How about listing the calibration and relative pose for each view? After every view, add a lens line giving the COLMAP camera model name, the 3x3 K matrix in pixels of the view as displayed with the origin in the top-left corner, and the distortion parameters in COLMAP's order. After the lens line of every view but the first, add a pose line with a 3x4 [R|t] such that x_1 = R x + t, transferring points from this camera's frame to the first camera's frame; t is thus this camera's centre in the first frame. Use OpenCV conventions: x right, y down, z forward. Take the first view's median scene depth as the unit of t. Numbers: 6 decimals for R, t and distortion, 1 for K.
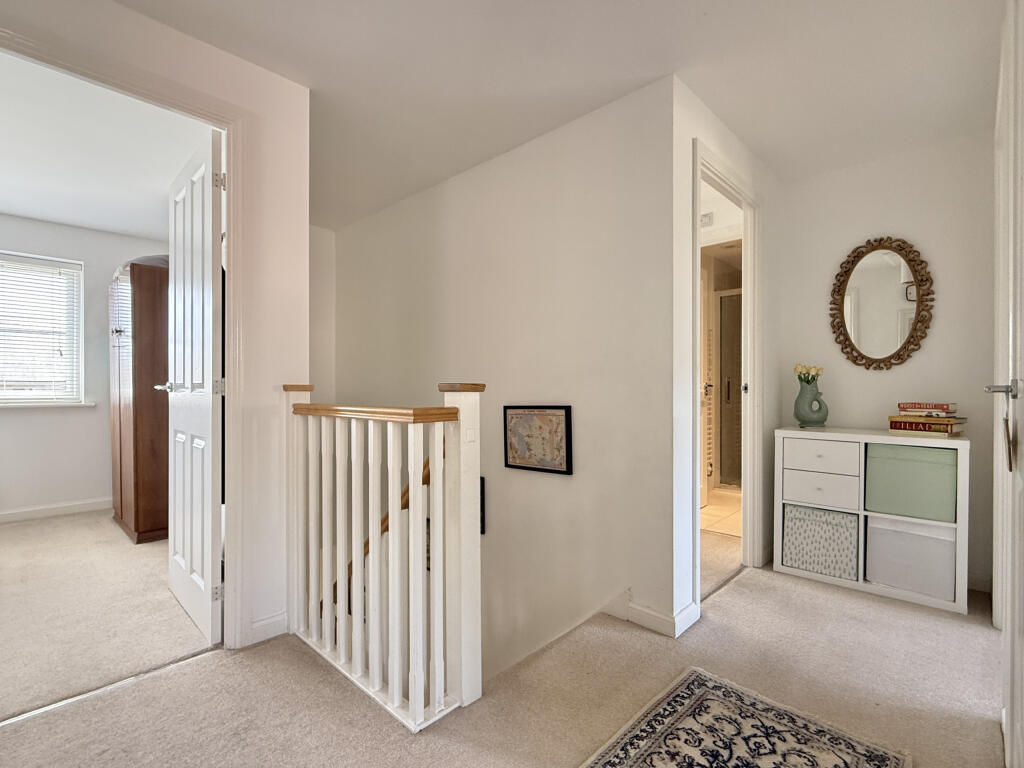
lens RADIAL K [[481.7, 0, 512.0], [0, 481.7, 384.0], [0, 0, 1]] dist [-0.001547, -0.000595]
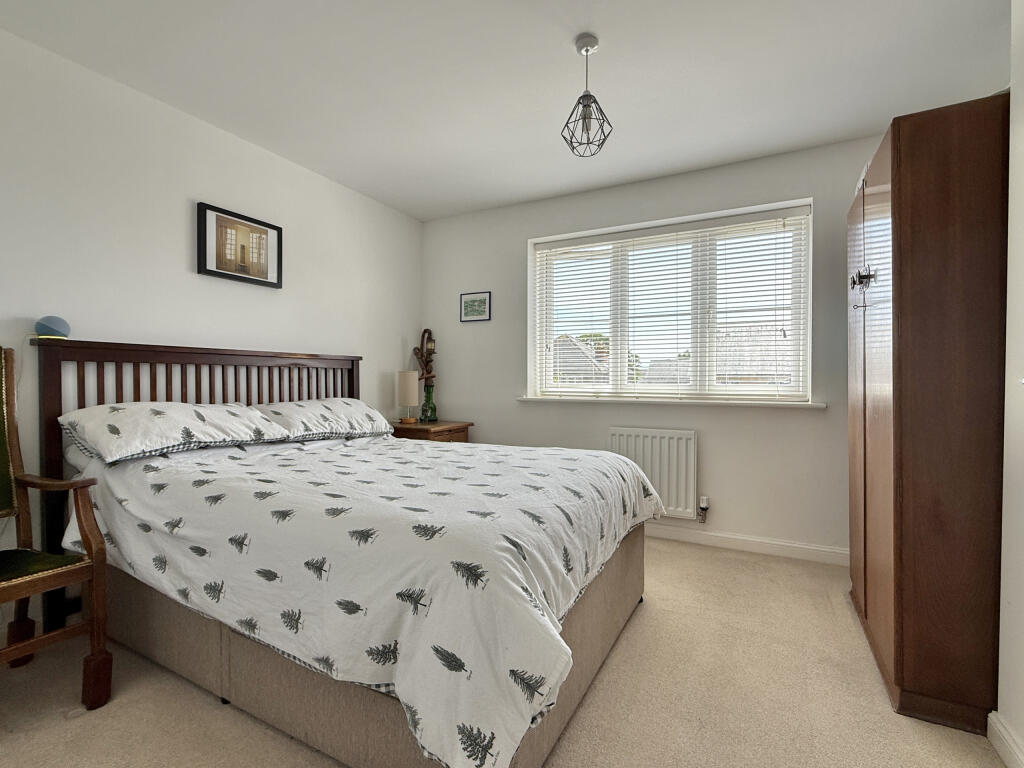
lens RADIAL K [[481.7, 0, 512.0], [0, 481.7, 384.0], [0, 0, 1]] dist [-0.001547, -0.000595]
pose [[0.269191, 0.013235, -0.962996, -0.360871], [-0.003188, 0.999912, 0.012851, 0.004599], [0.963082, -0.000389, 0.269209, 0.424345]]
